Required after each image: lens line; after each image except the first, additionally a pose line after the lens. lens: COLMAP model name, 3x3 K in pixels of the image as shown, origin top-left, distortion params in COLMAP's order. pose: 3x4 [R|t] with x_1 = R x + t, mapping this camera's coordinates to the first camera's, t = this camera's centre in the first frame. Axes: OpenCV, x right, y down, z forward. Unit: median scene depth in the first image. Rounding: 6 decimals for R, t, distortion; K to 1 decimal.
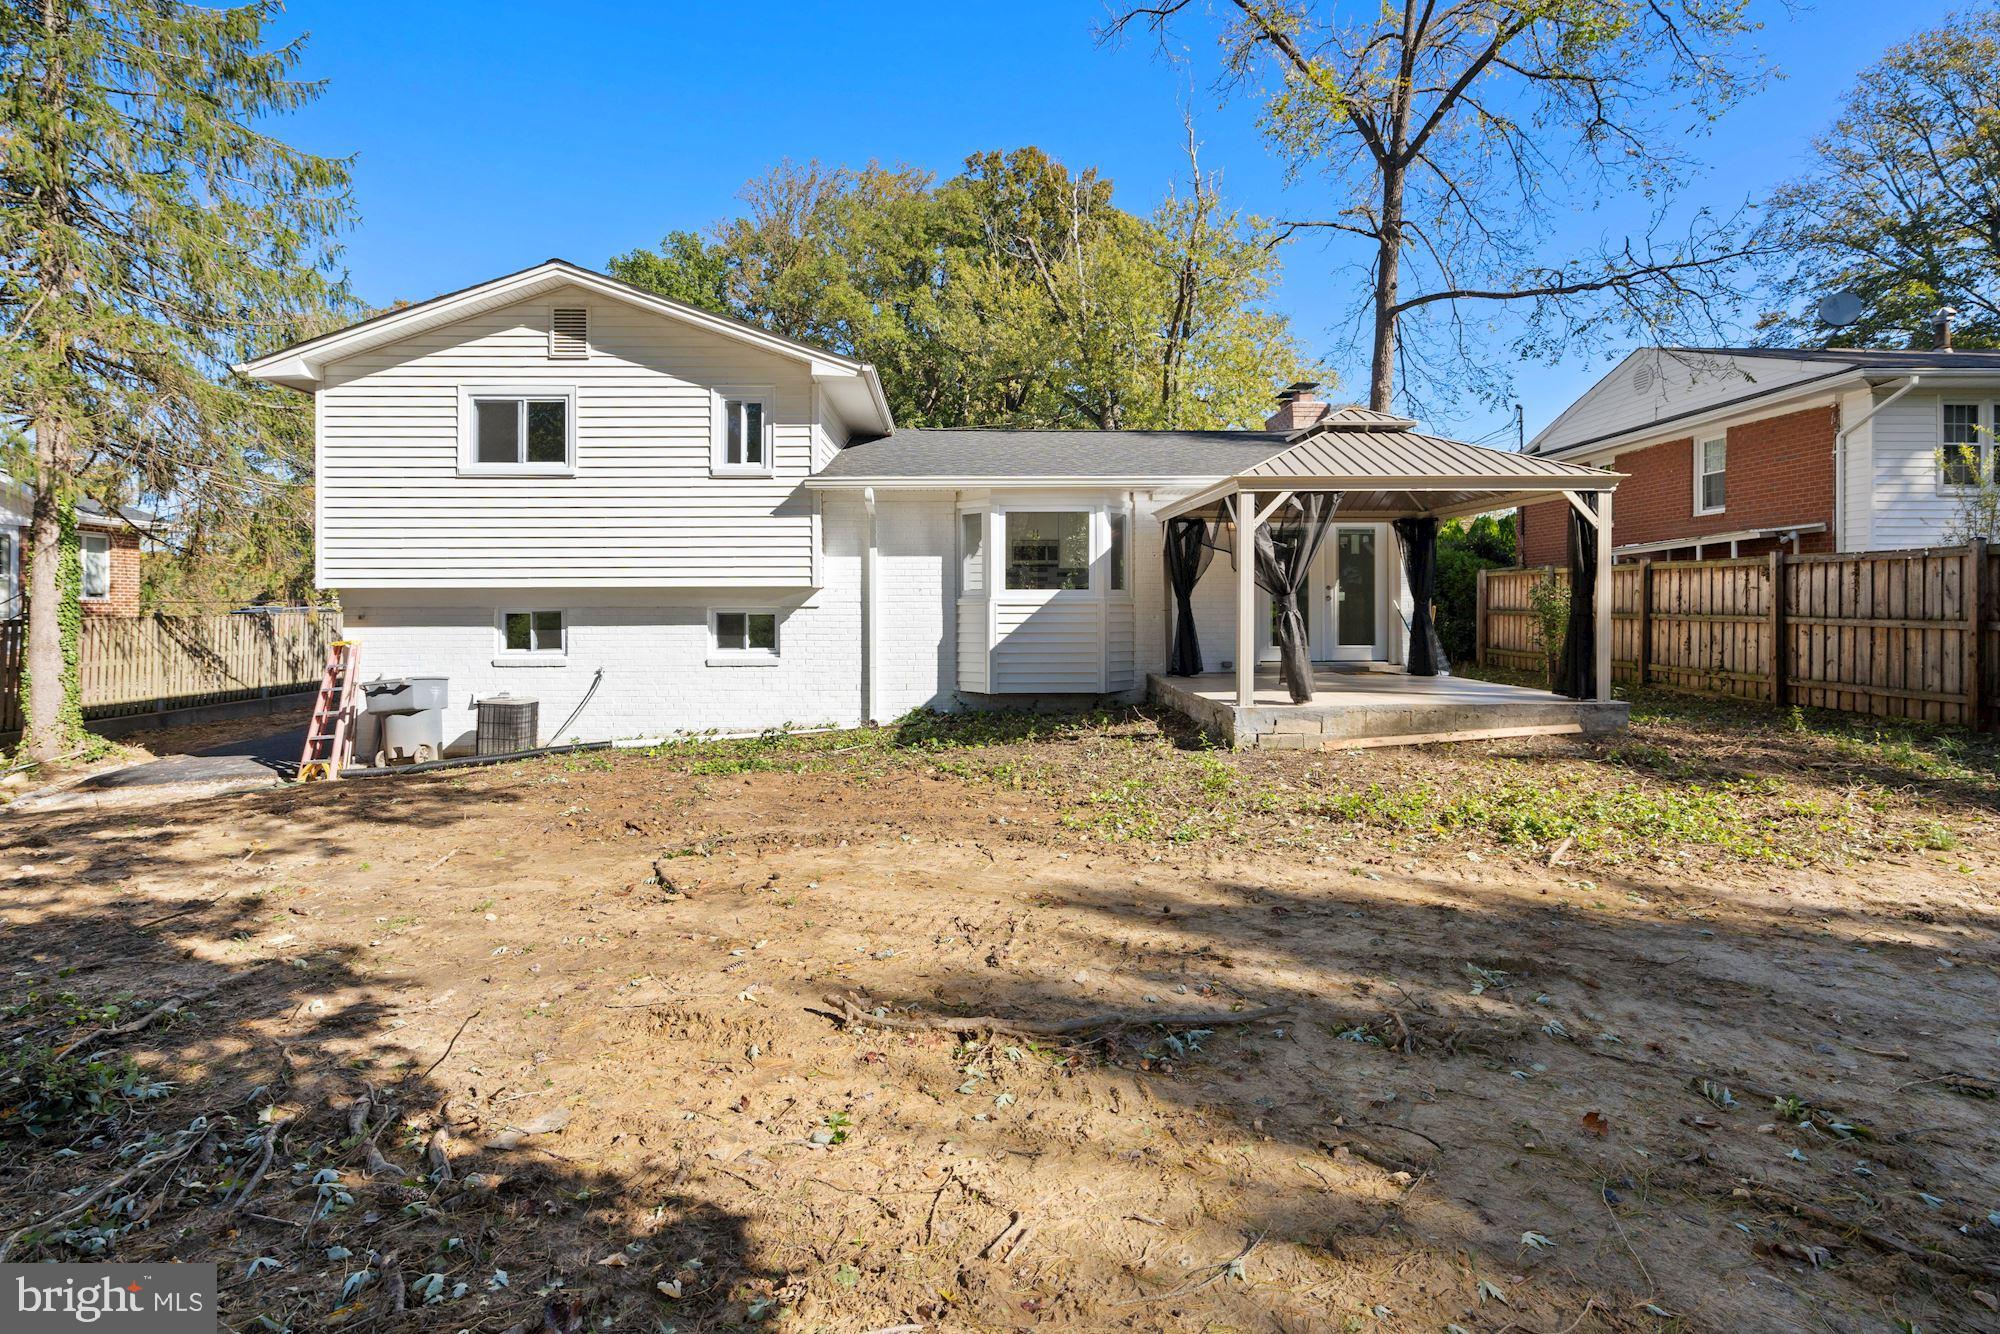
lens RADIAL K [[931.0, 0, 989.9], [0, 931.0, 635.8], [0, 0, 1]] dist [-0.004107, 0.000030]
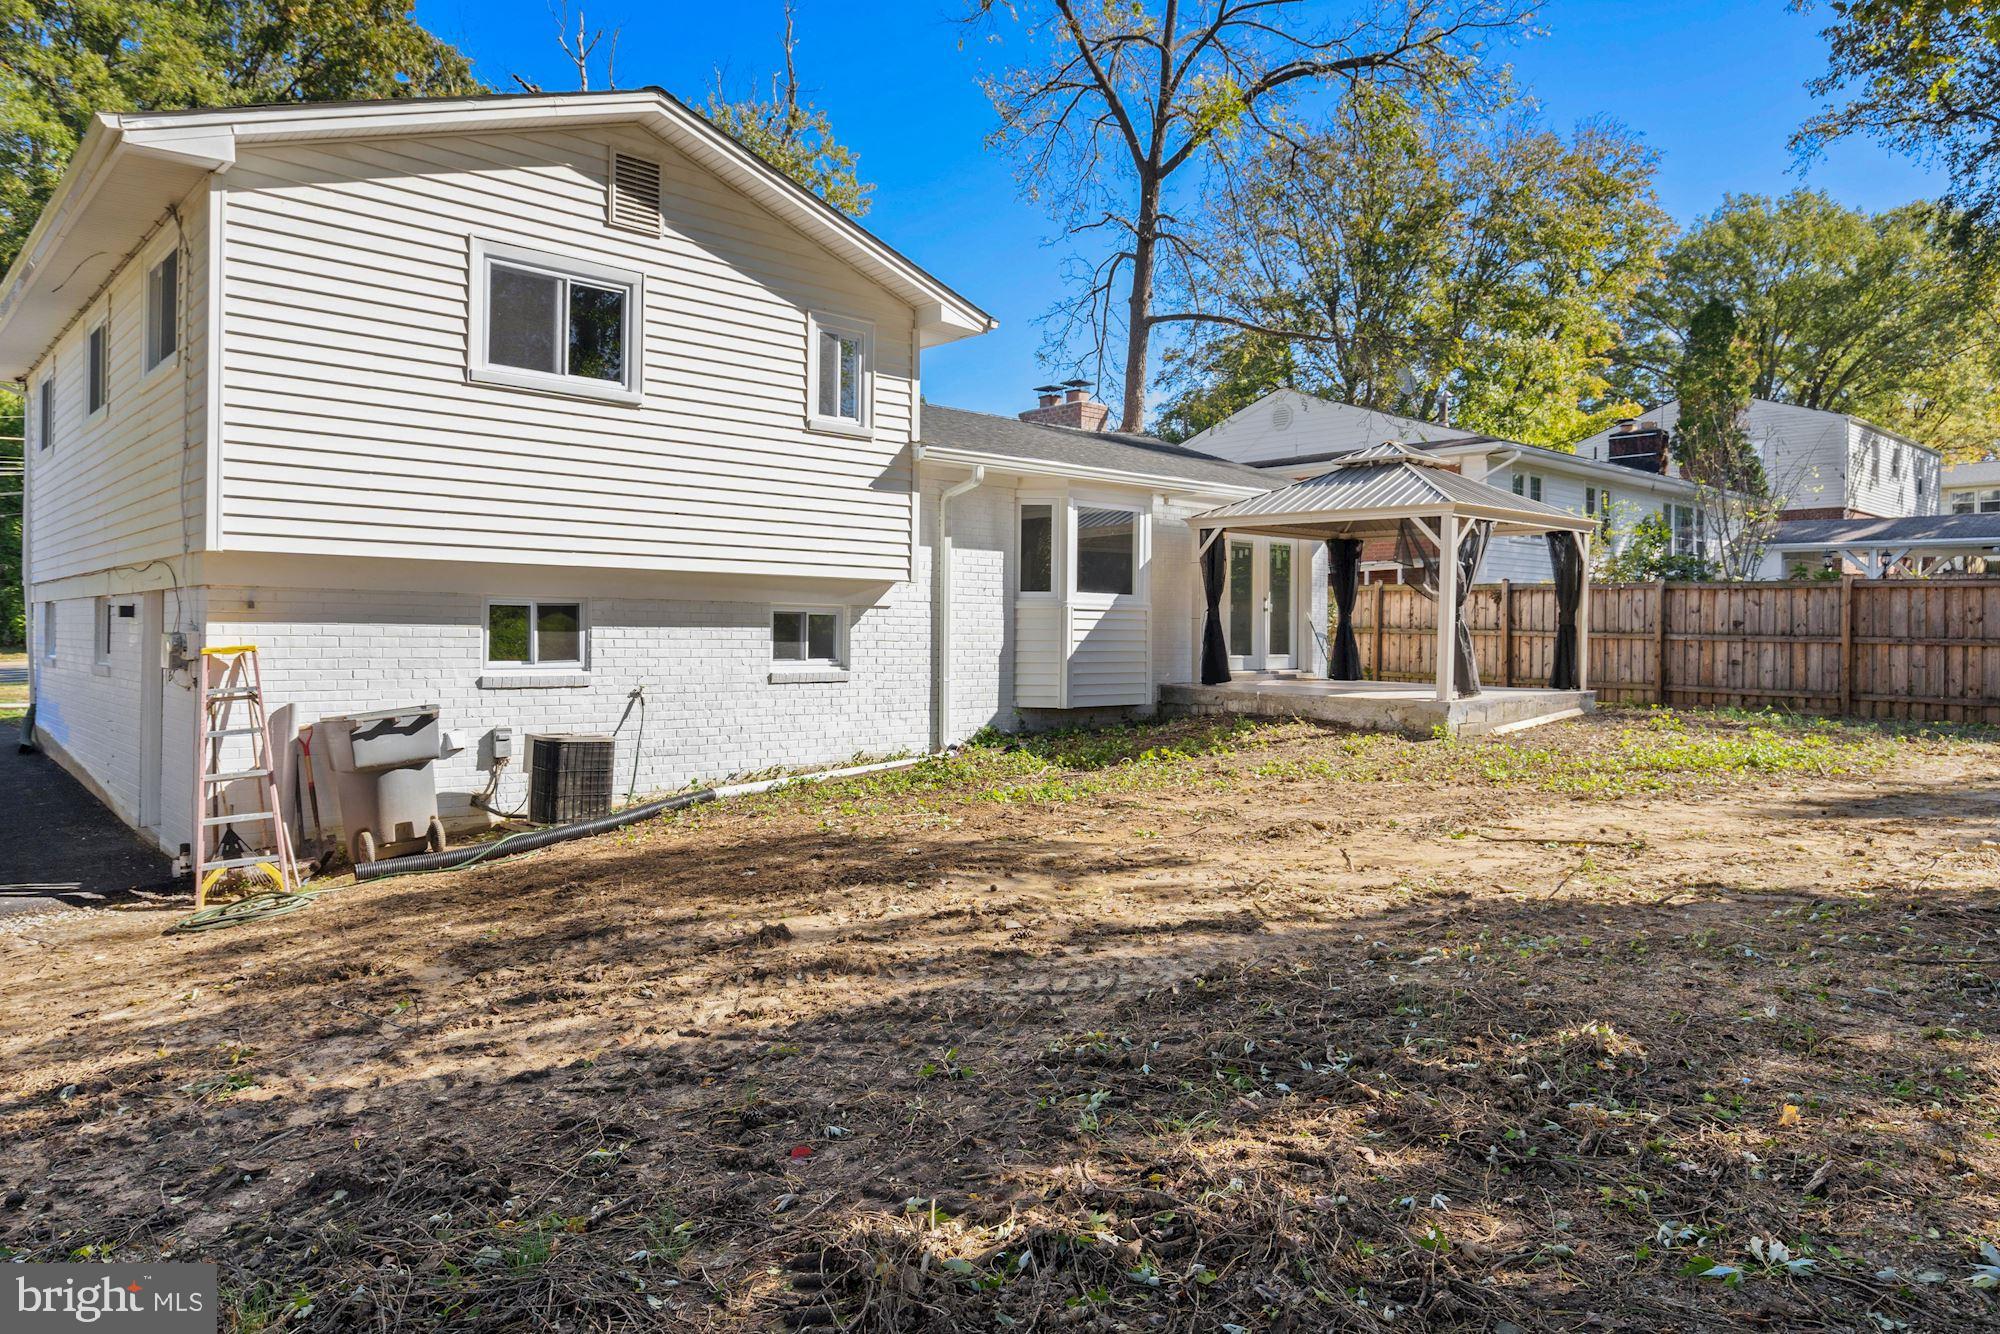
lens RADIAL K [[1262.9, 0, 1000.0], [0, 1262.9, 667.0], [0, 0, 1]] dist [0.013659, -0.001244]
pose [[0.752680, -0.008107, 0.658336, -0.852480], [0.005089, 0.999966, 0.006496, 0.014778], [-0.658366, -0.001539, 0.752696, 0.126881]]
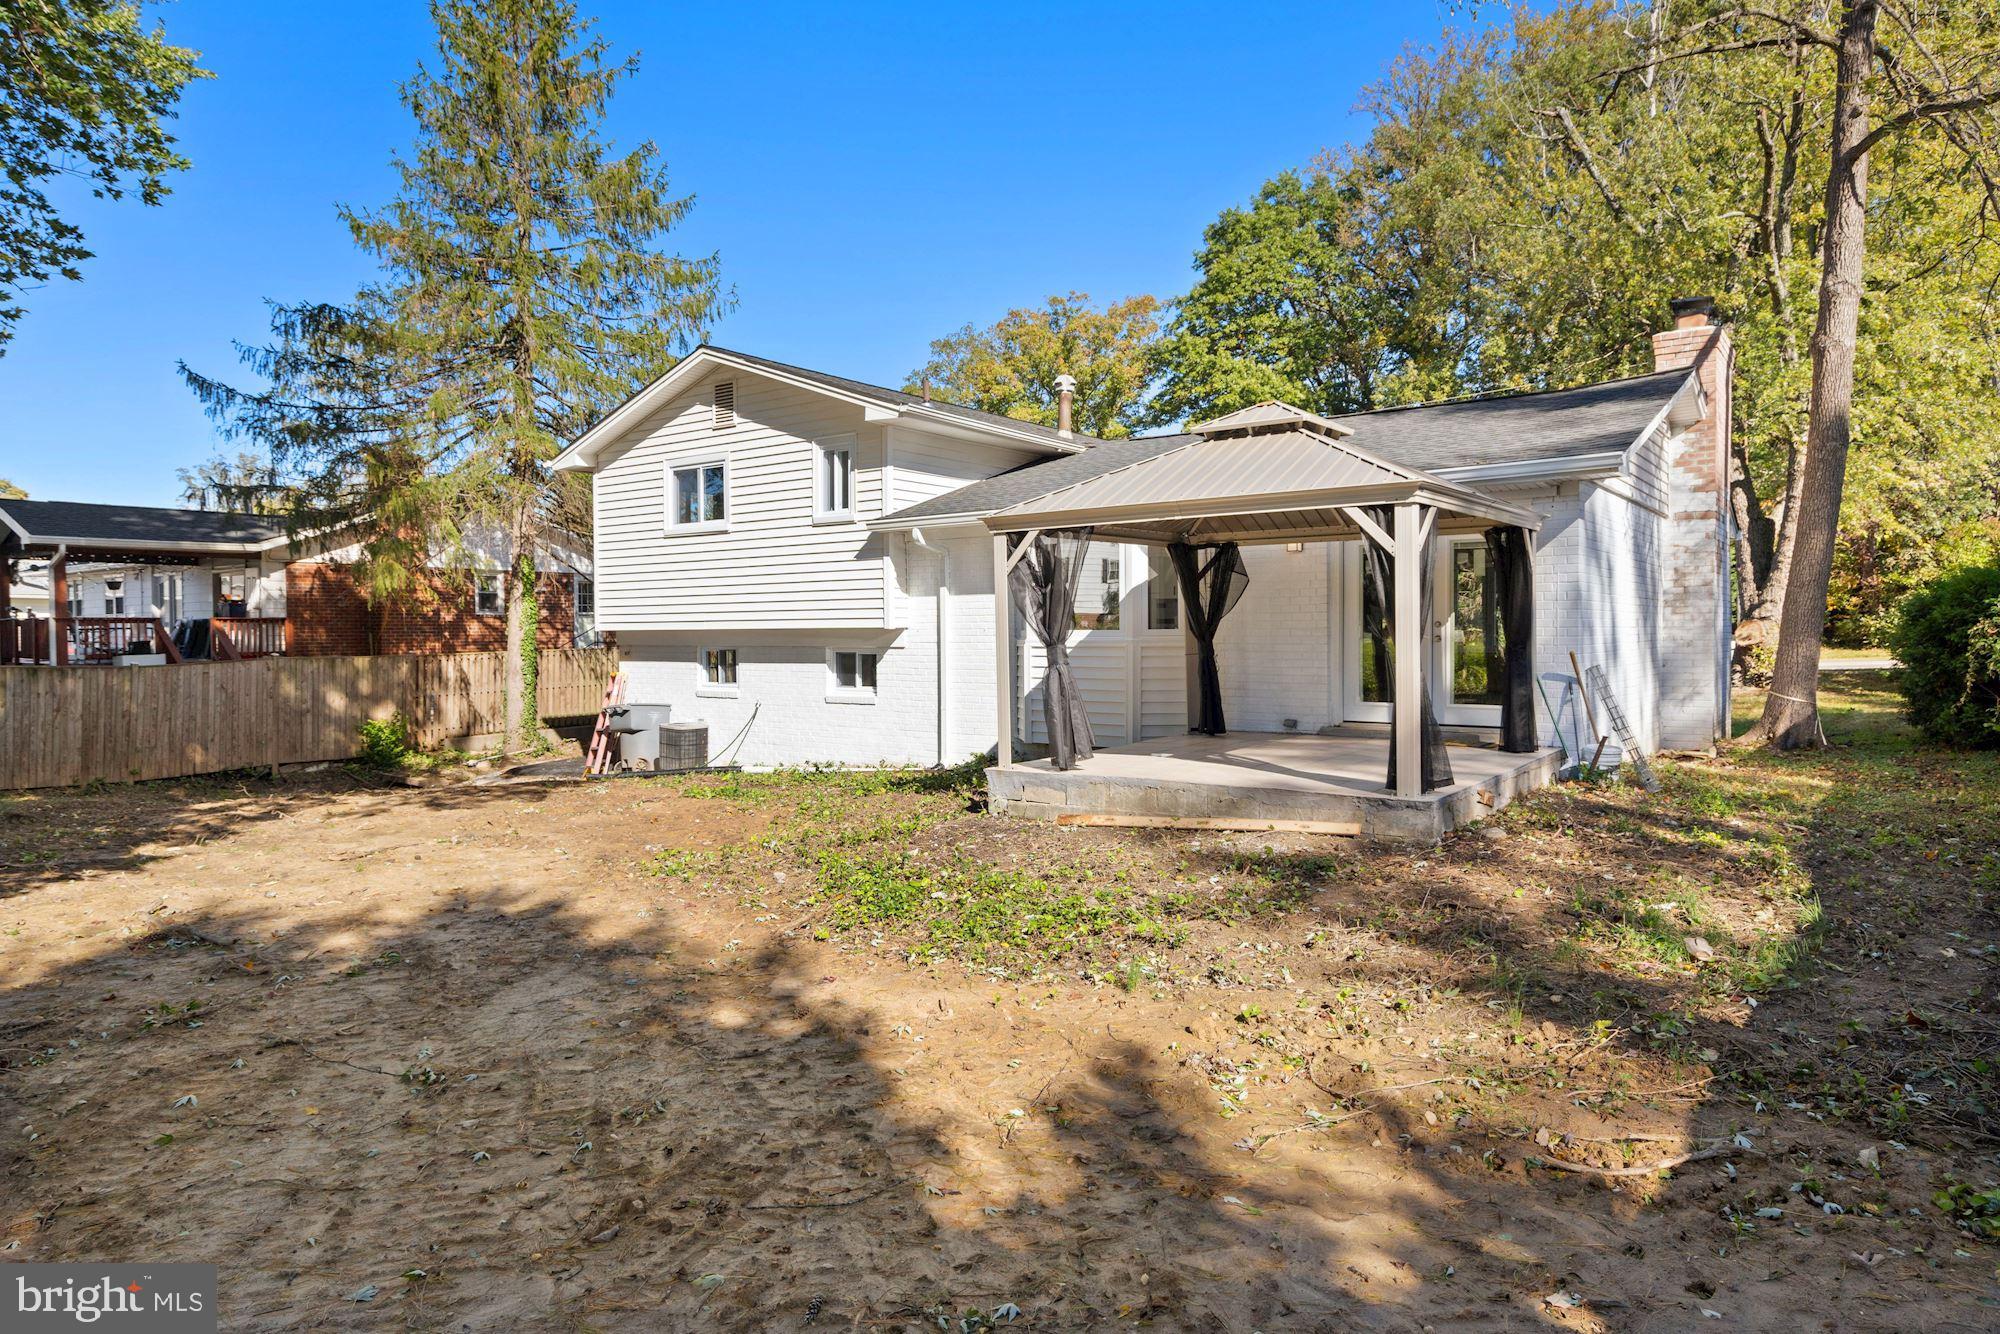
lens RADIAL K [[1179.8, 0, 1004.4], [0, 1179.8, 698.8], [0, 0, 1]] dist [0.000080, -0.000410]
pose [[0.789721, 0.032520, -0.612604, 0.703163], [-0.010746, 0.999174, 0.039188, -0.027192], [0.613372, -0.024365, 0.789418, 0.062959]]
